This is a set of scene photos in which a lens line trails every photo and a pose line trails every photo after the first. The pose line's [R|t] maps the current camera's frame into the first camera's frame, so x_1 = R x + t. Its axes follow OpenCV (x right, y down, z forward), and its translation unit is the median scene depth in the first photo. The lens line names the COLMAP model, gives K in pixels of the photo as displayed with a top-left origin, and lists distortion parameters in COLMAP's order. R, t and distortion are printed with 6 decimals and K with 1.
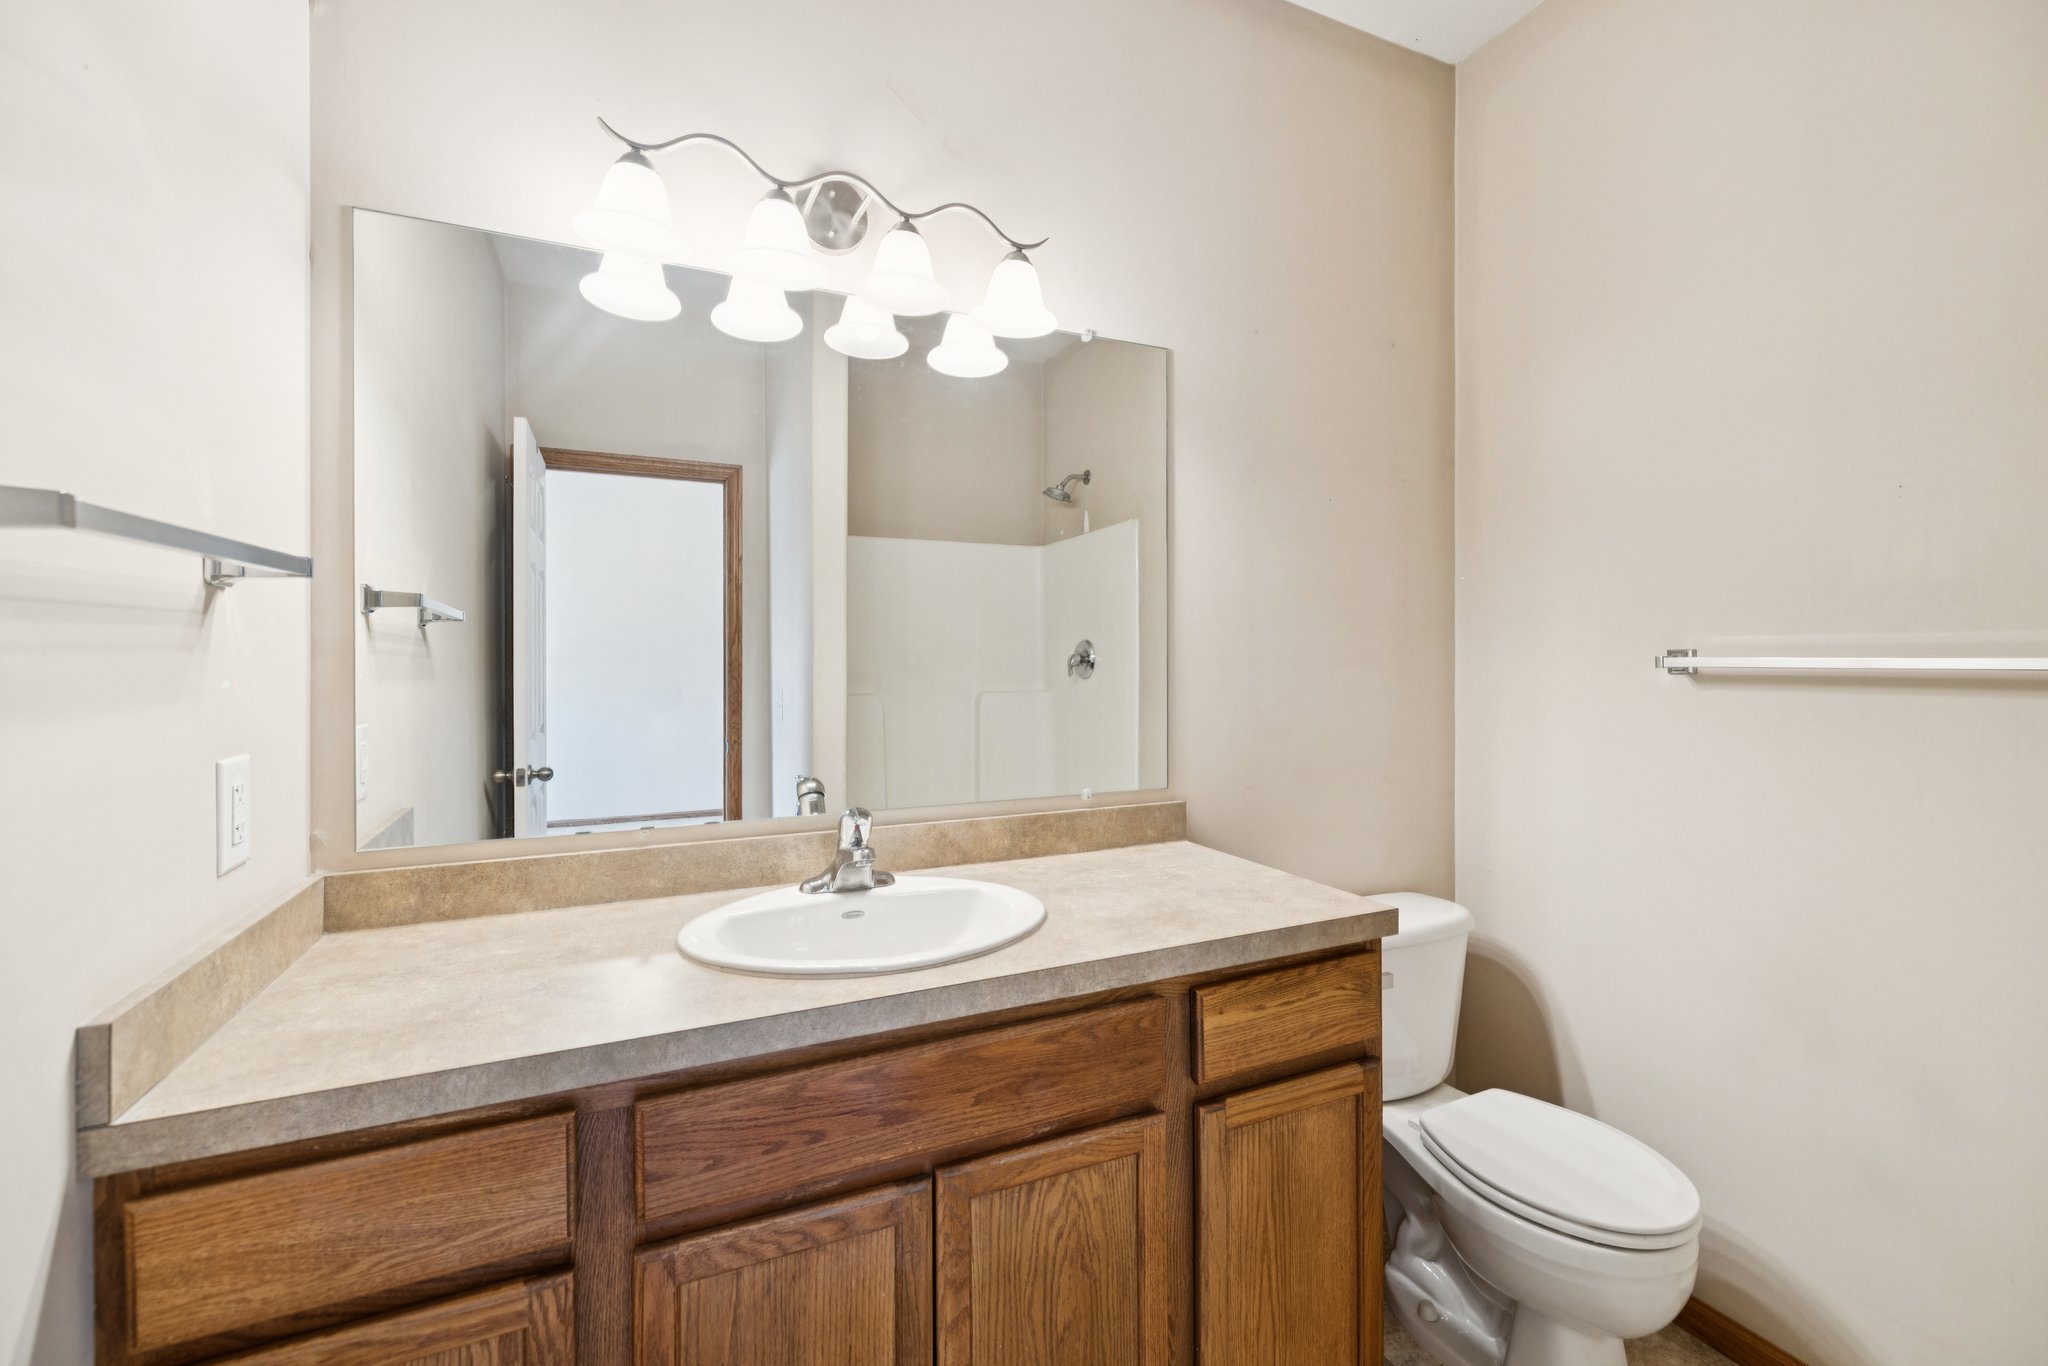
lens RADIAL K [[859.8, 0, 1024.2], [0, 859.8, 680.7], [0, 0, 1]] dist [-0.003137, 0.000013]
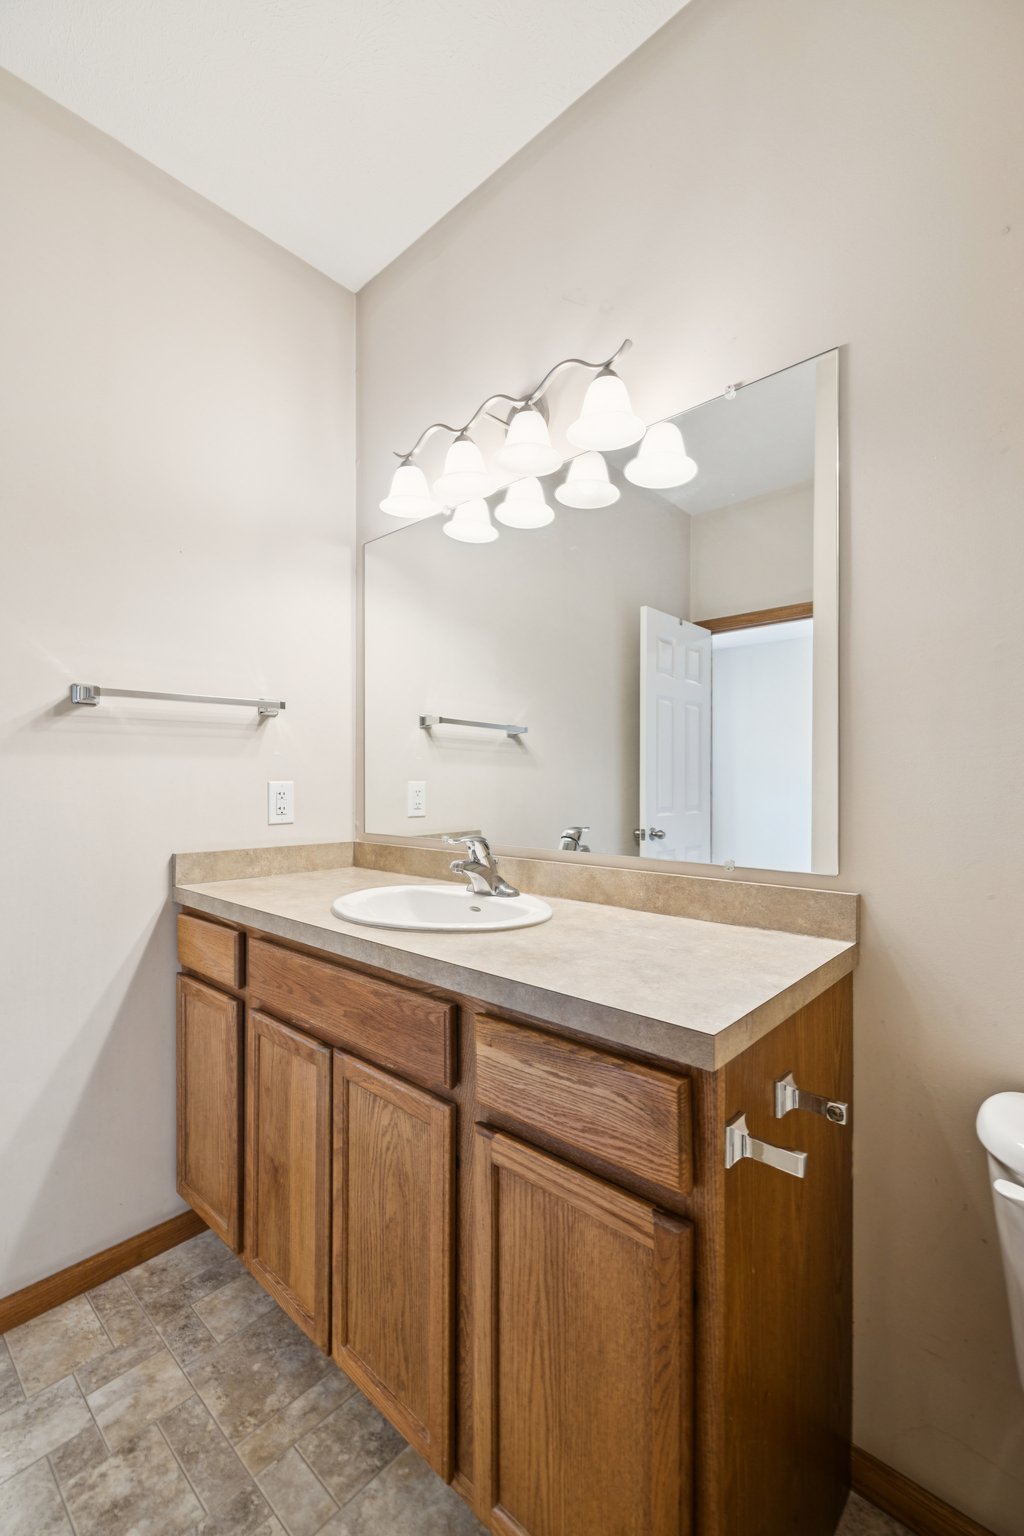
lens RADIAL K [[644.9, 0, 494.4], [0, 644.9, 789.6], [0, 0, 1]] dist [-0.003137, 0.000013]
pose [[0.390062, 0.016087, -0.920648, 0.912739], [-0.025307, 0.999657, 0.006745, 0.068459], [0.920441, 0.020667, 0.390335, 0.668434]]
